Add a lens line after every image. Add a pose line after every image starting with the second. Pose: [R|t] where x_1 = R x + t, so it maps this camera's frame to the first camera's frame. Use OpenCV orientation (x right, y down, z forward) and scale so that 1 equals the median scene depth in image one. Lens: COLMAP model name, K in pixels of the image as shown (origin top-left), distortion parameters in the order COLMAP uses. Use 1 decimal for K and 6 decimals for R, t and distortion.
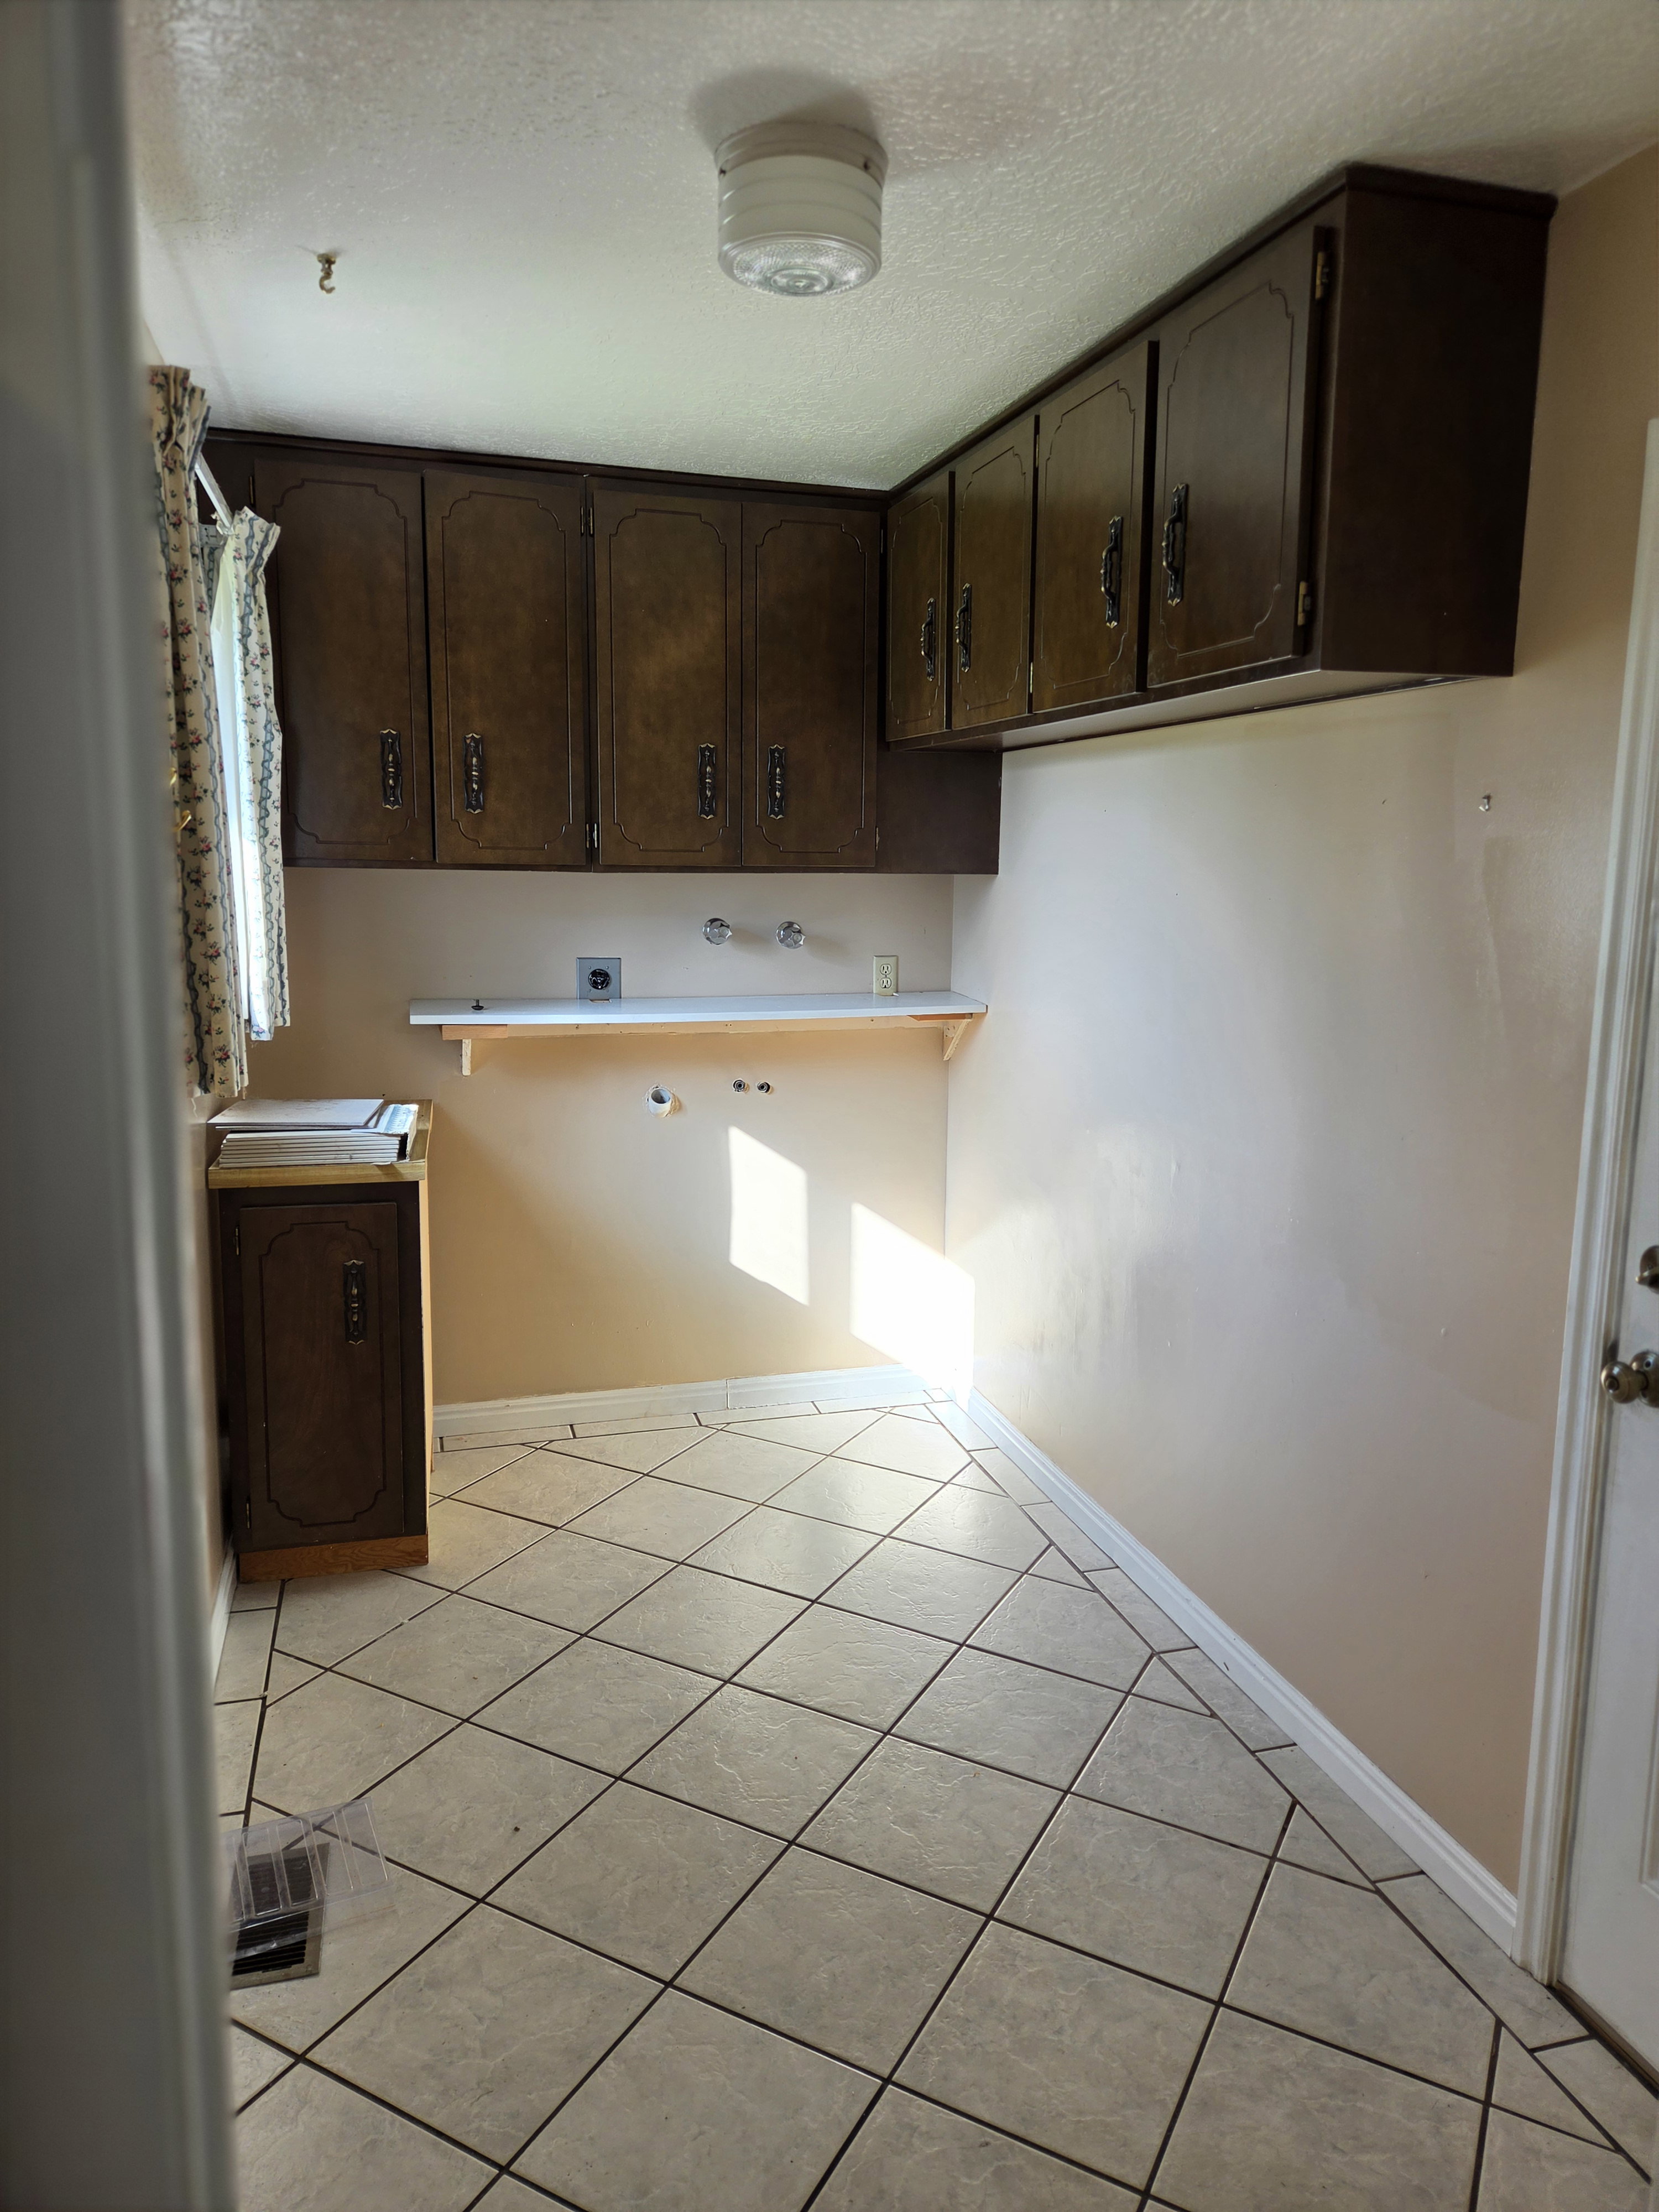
lens RADIAL K [[1482.1, 0, 832.6], [0, 1482.1, 1106.4], [0, 0, 1]] dist [0.011867, 0.001366]
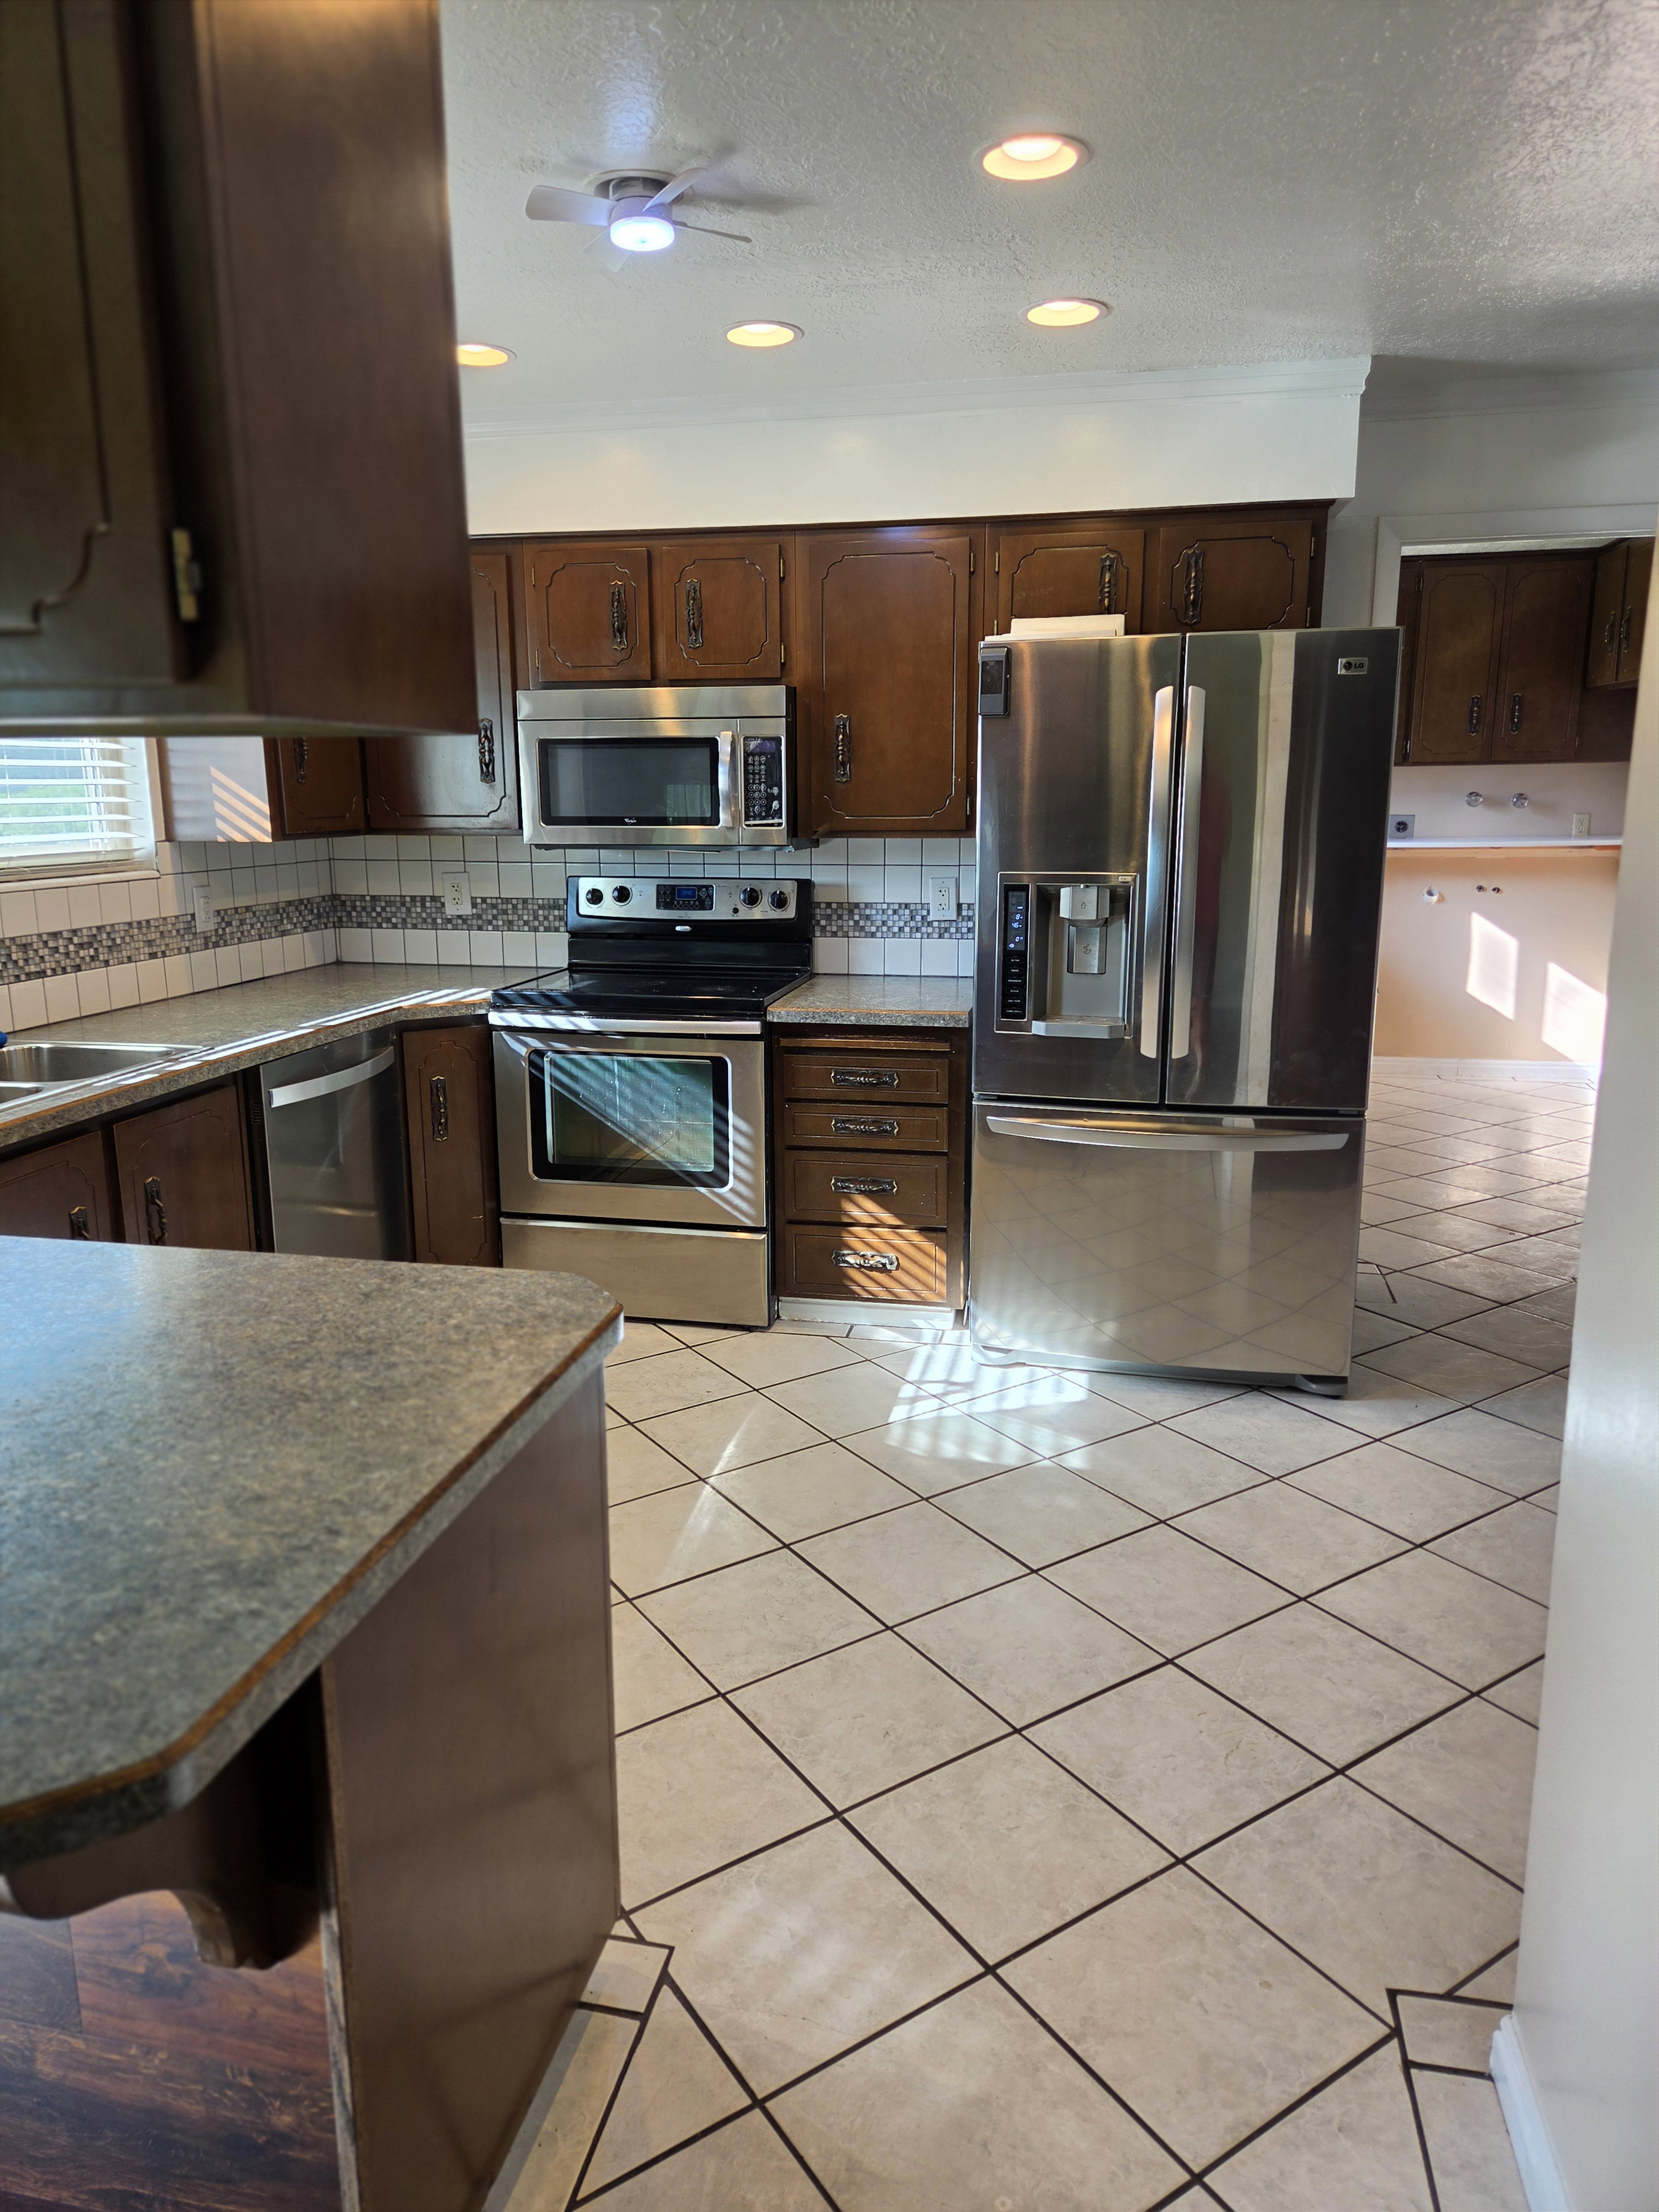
lens RADIAL K [[1482.1, 0, 824.0], [0, 1482.1, 1109.0], [0, 0, 1]] dist [0.011867, 0.001366]
pose [[0.876252, 0.086600, -0.474008, 0.117348], [-0.060815, 0.995727, 0.069492, 0.178127], [0.478001, -0.032066, 0.877774, -0.962441]]
